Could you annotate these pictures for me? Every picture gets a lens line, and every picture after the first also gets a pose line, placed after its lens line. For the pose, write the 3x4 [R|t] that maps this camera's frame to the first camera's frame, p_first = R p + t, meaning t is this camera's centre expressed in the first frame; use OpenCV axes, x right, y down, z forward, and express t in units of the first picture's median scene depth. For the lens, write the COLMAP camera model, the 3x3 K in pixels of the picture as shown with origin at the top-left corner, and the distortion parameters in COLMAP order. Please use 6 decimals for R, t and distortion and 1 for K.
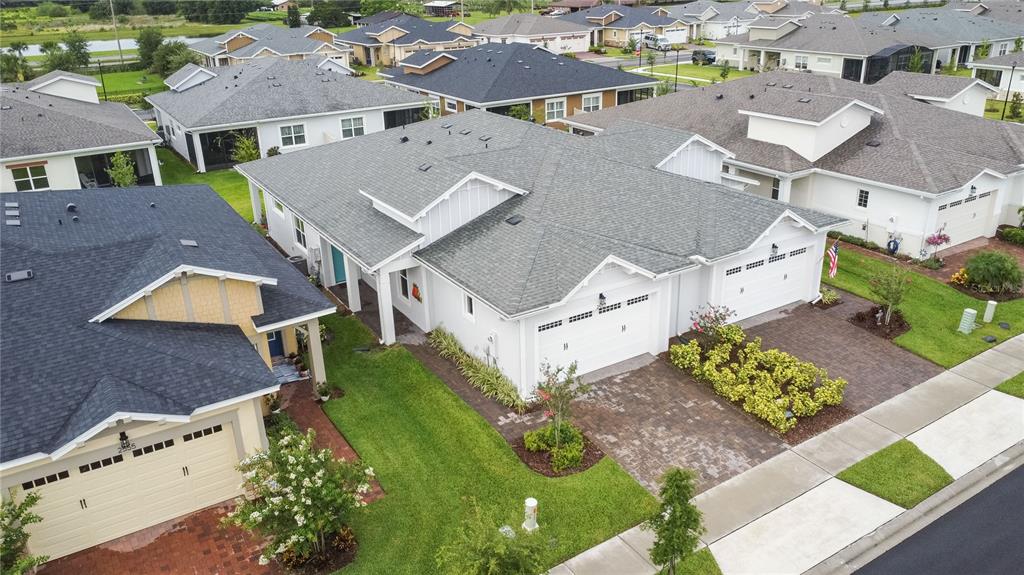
lens RADIAL K [[769.8, 0, 515.1], [0, 769.8, 273.2], [0, 0, 1]] dist [-0.000367, 0.000968]
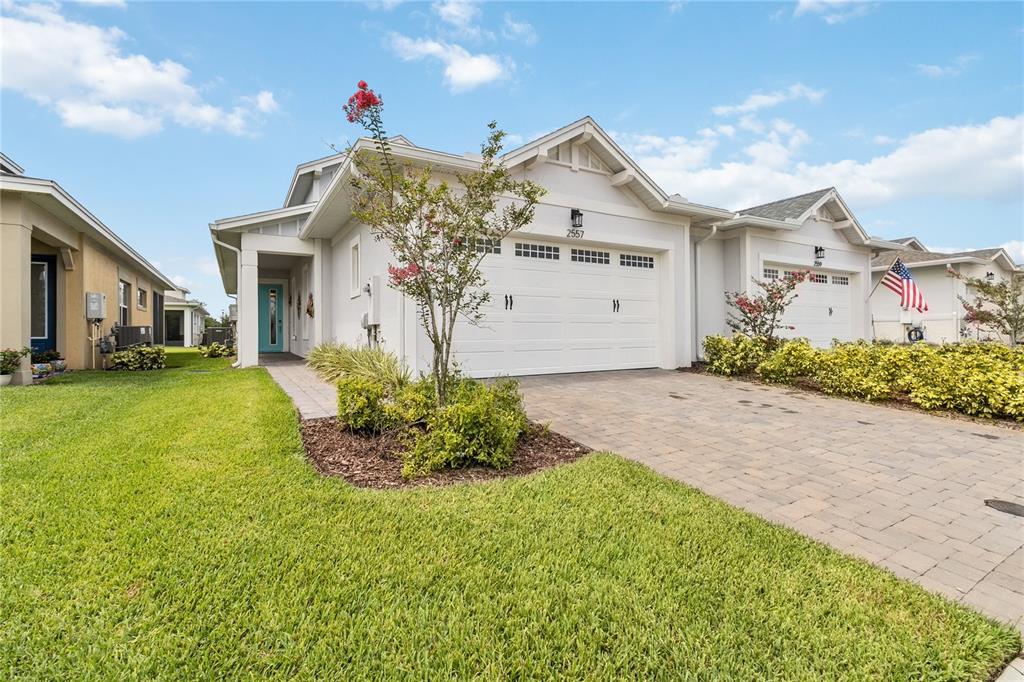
lens RADIAL K [[470.4, 0, 519.8], [0, 470.4, 322.0], [0, 0, 1]] dist [0.001500, -0.000329]
pose [[0.999702, 0.019204, -0.015045, 0.077860], [-0.023513, 0.922866, -0.384404, 0.227967], [0.006502, 0.384643, 0.923043, 0.706744]]
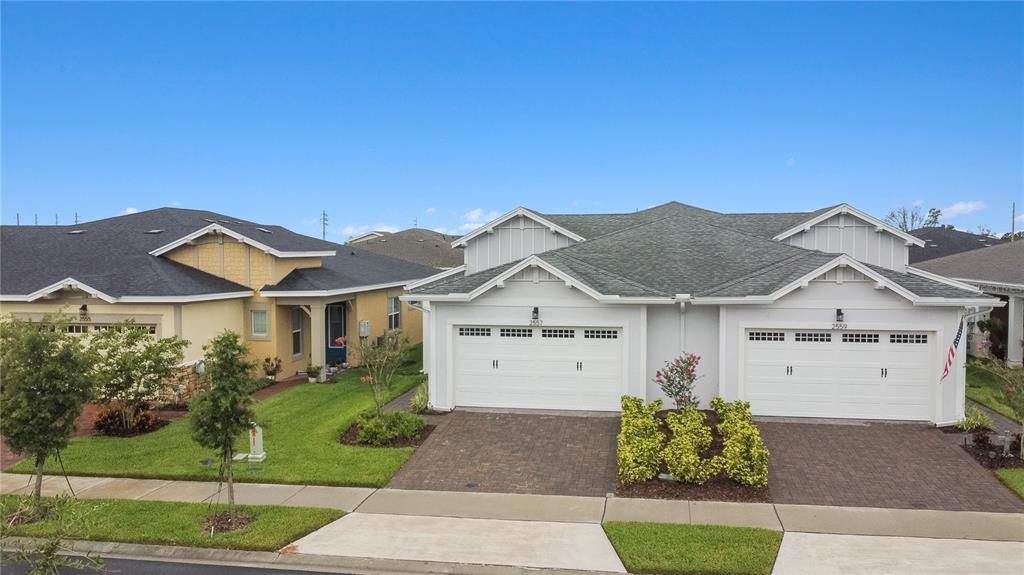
lens RADIAL K [[804.3, 0, 516.8], [0, 804.3, 272.6], [0, 0, 1]] dist [0.002920, -0.005740]
pose [[0.750572, 0.045316, -0.659233, 0.681200], [-0.257807, 0.938666, -0.229003, 0.200176], [0.608422, 0.341838, 0.716219, 0.316968]]
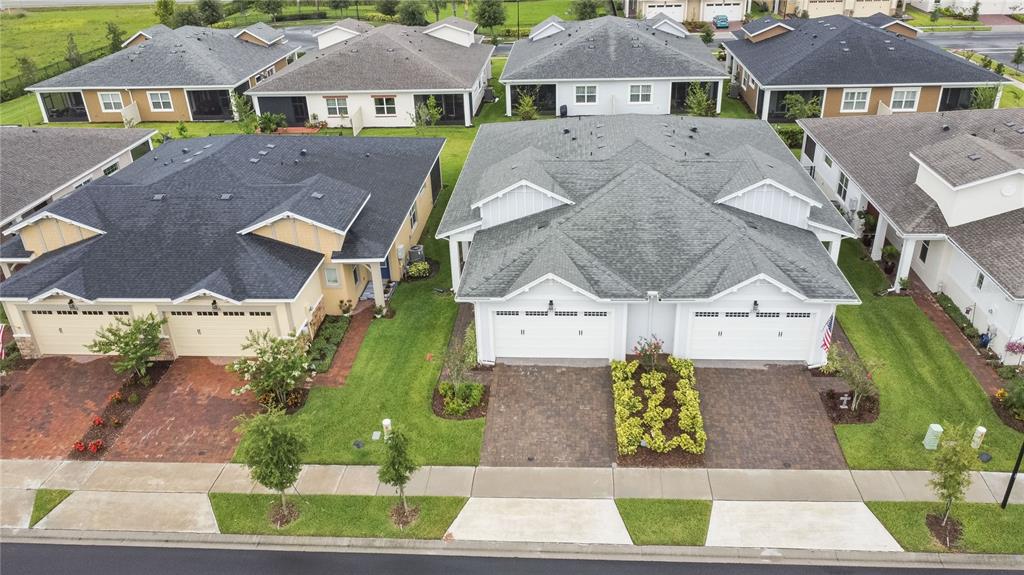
lens RADIAL K [[769.8, 0, 515.1], [0, 769.8, 273.2], [0, 0, 1]] dist [-0.000367, 0.000968]
pose [[0.808641, 0.260714, -0.527378, 0.700741], [-0.202082, 0.964991, 0.167196, -0.209891], [0.552505, -0.028628, 0.833018, -0.072108]]
